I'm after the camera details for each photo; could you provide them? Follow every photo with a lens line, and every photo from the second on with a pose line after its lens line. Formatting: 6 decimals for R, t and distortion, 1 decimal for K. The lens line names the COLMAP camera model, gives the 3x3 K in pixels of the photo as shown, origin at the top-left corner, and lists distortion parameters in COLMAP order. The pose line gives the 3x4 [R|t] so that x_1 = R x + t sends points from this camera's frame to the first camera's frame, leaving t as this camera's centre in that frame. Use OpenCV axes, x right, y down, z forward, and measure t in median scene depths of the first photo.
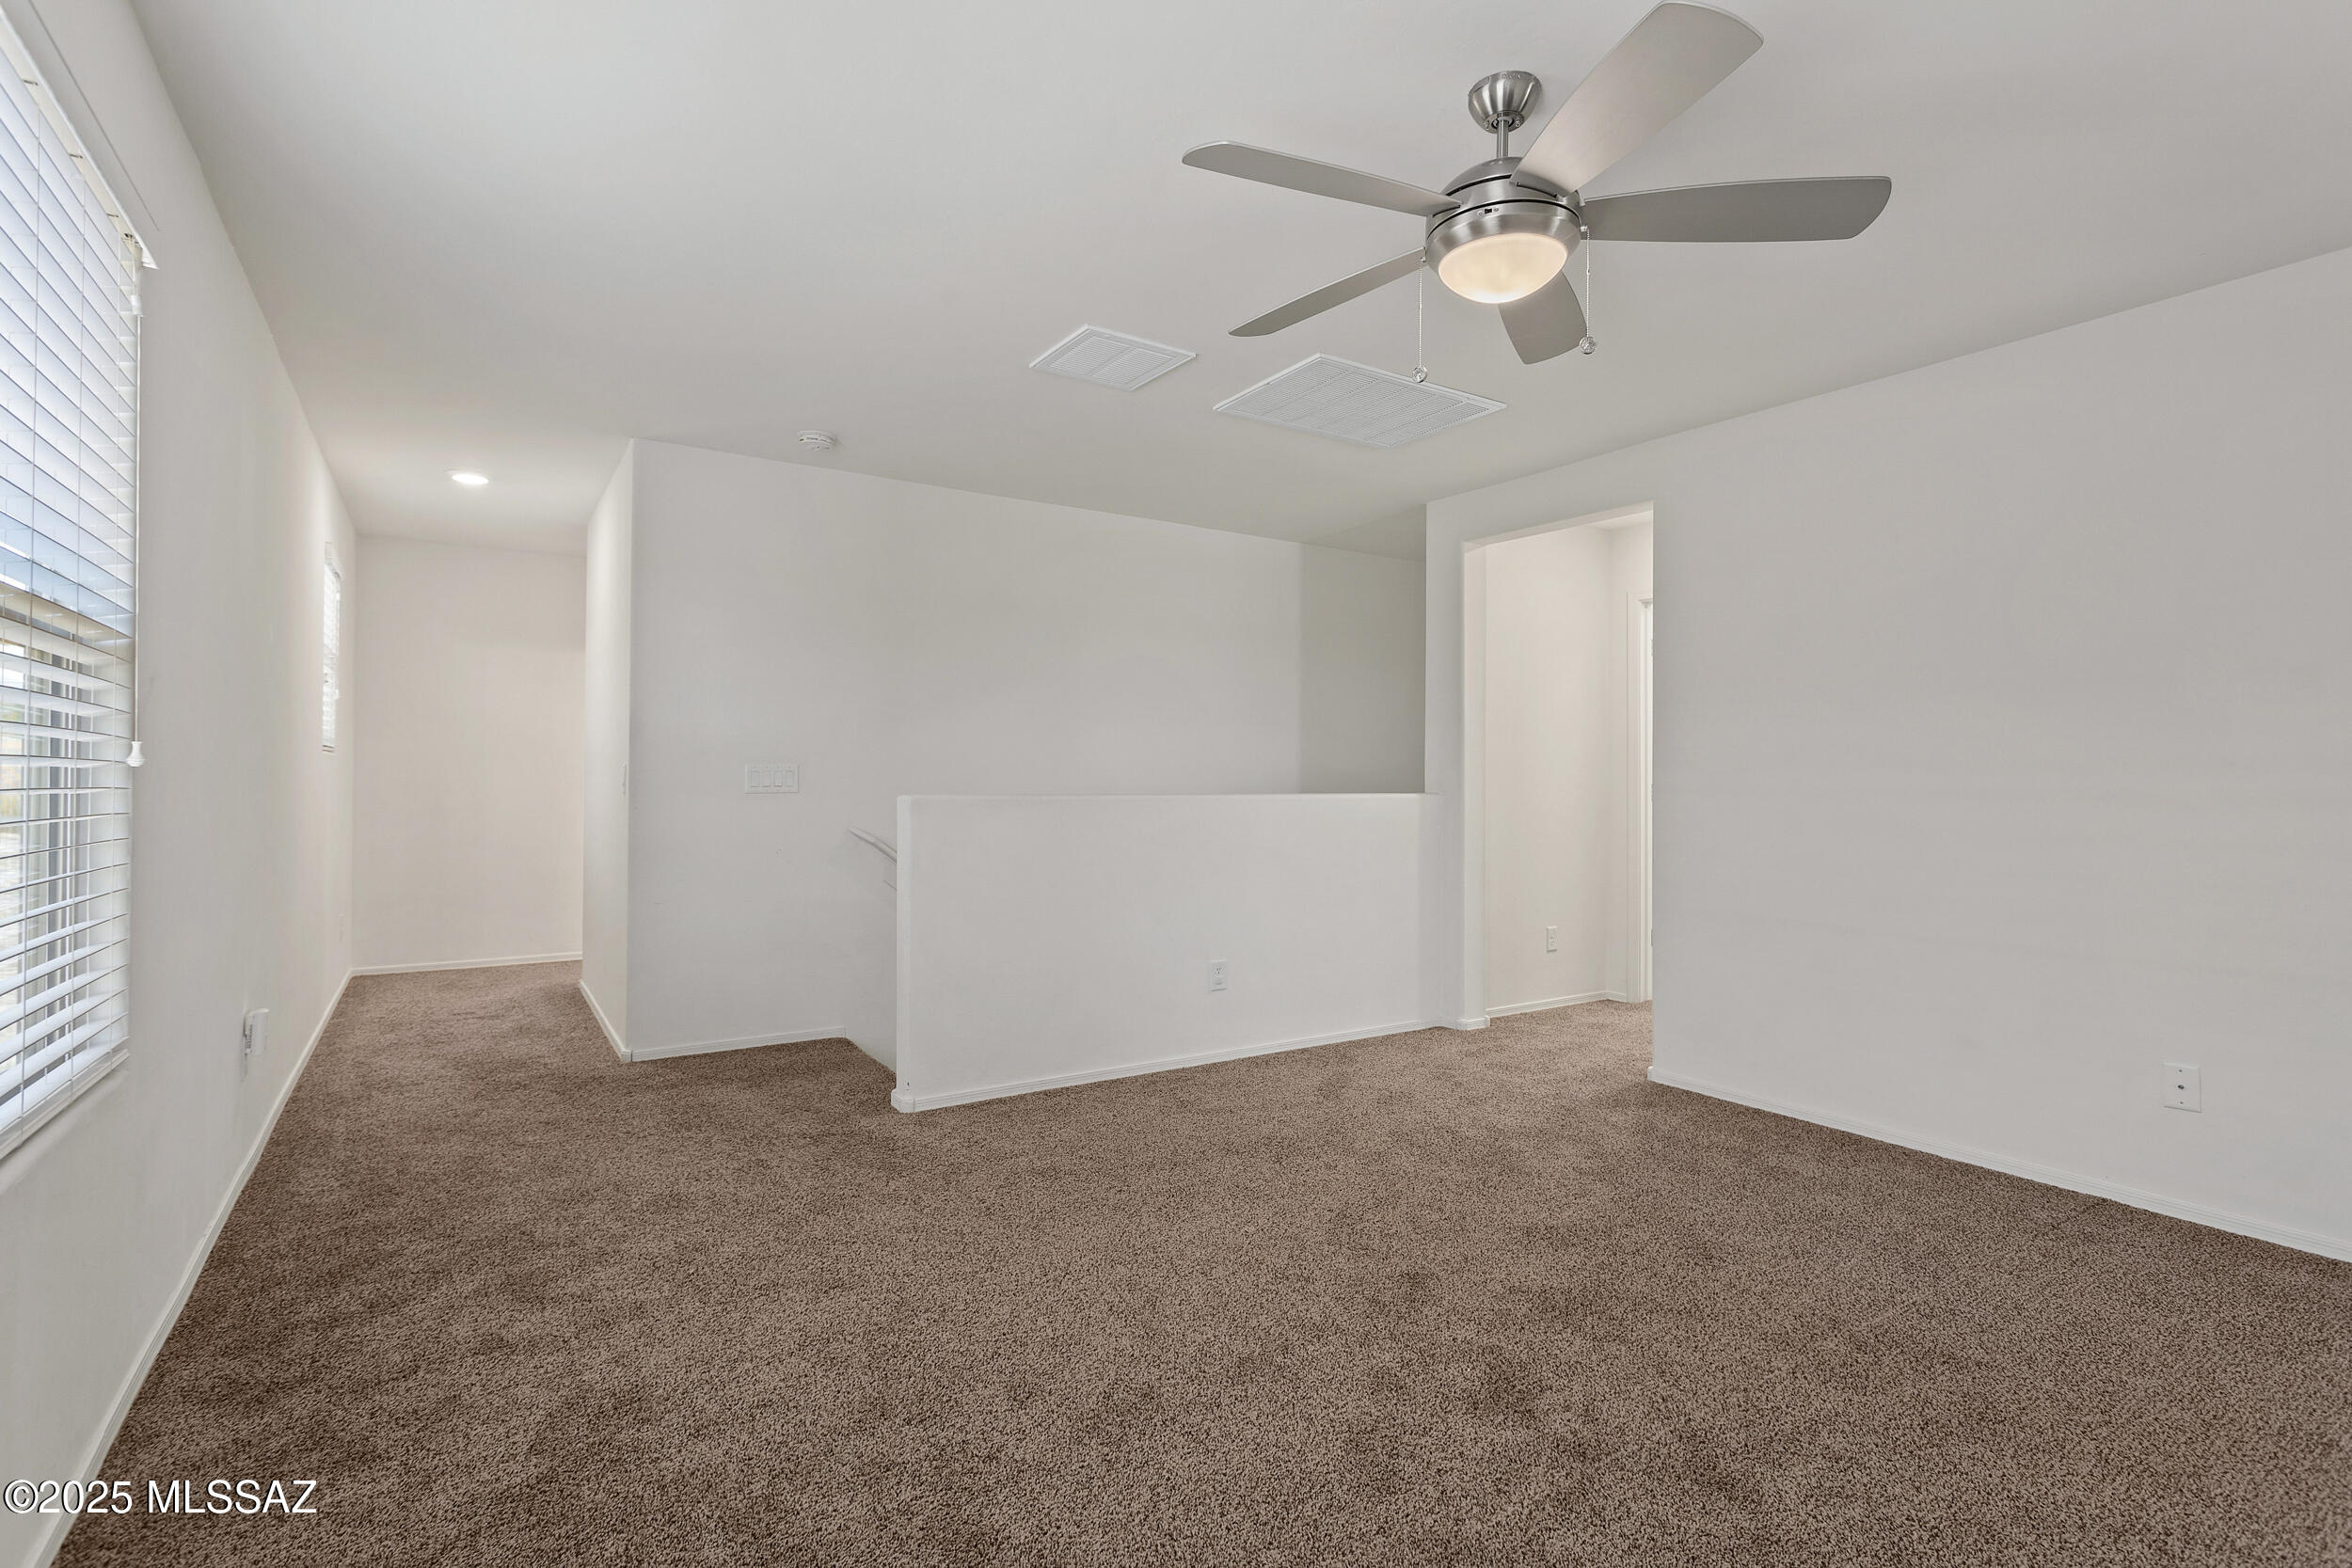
lens RADIAL K [[1142.3, 0, 1179.2], [0, 1142.3, 783.9], [0, 0, 1]] dist [0.002987, 0.000033]
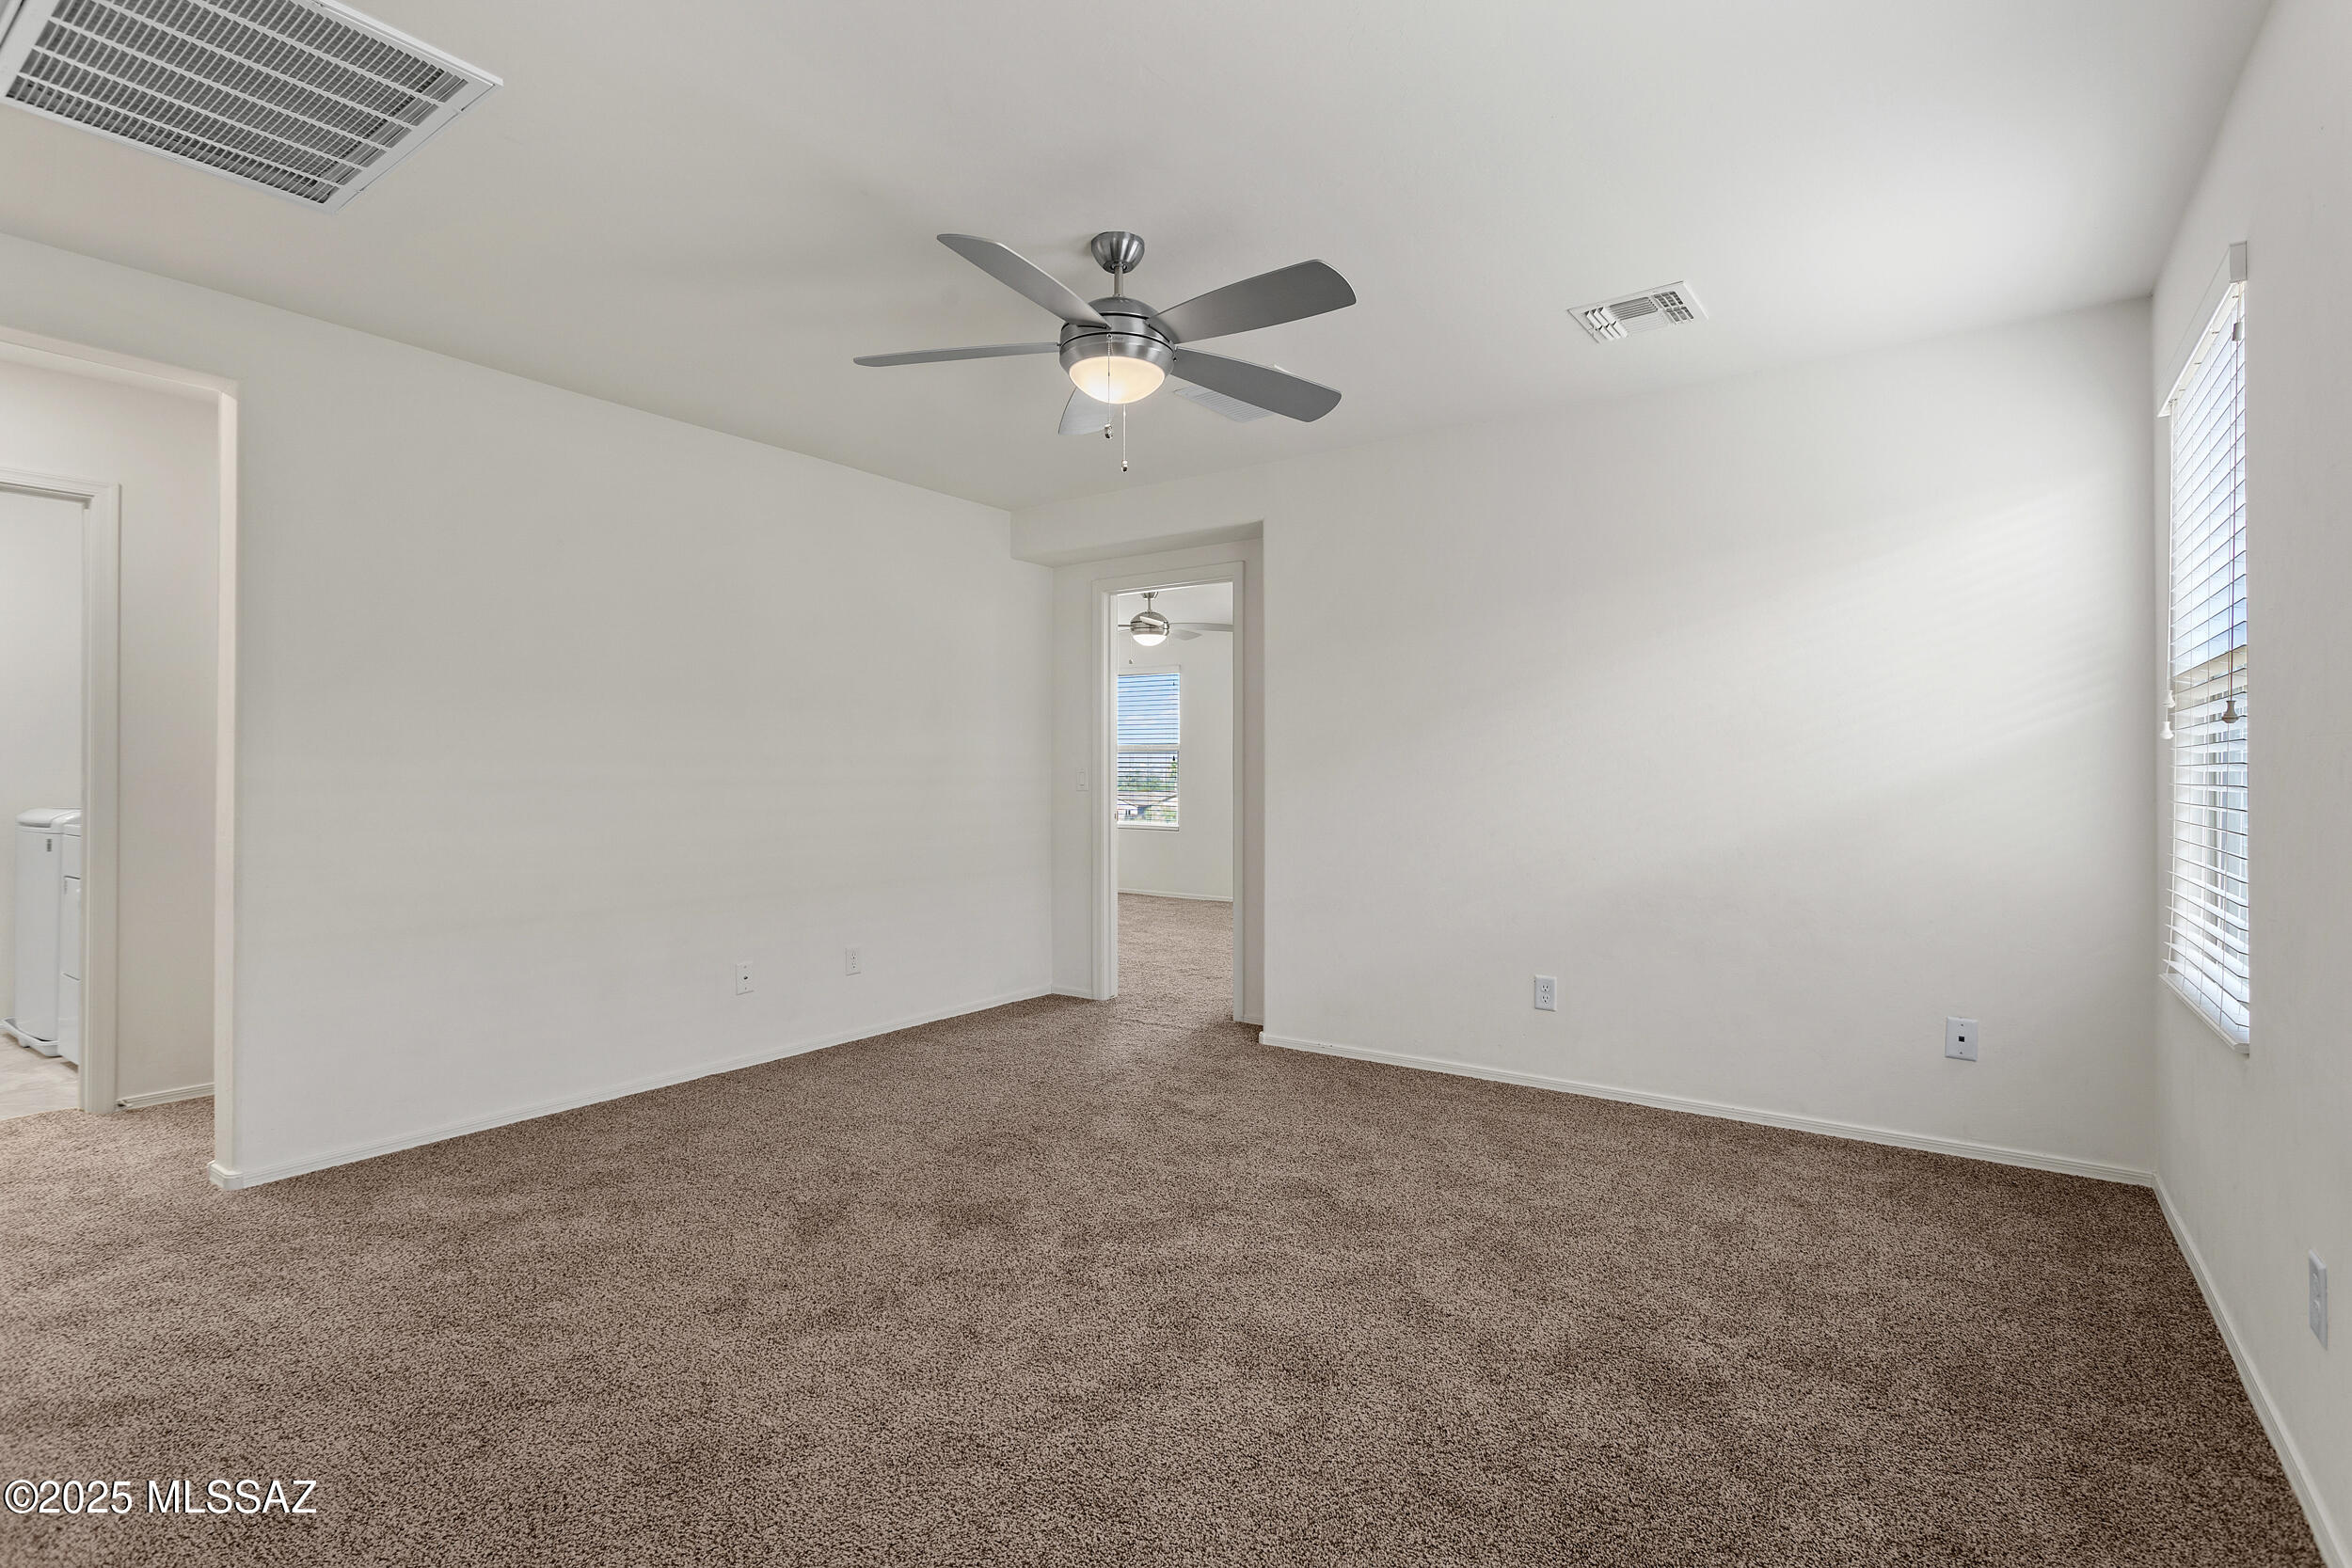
lens RADIAL K [[1142.3, 0, 1179.2], [0, 1142.3, 783.9], [0, 0, 1]] dist [0.002987, 0.000033]
pose [[-0.407495, -0.012768, 0.913118, -0.629701], [-0.000111, 0.999903, 0.013932, -0.006865], [-0.913208, 0.005575, -0.407456, 0.981554]]
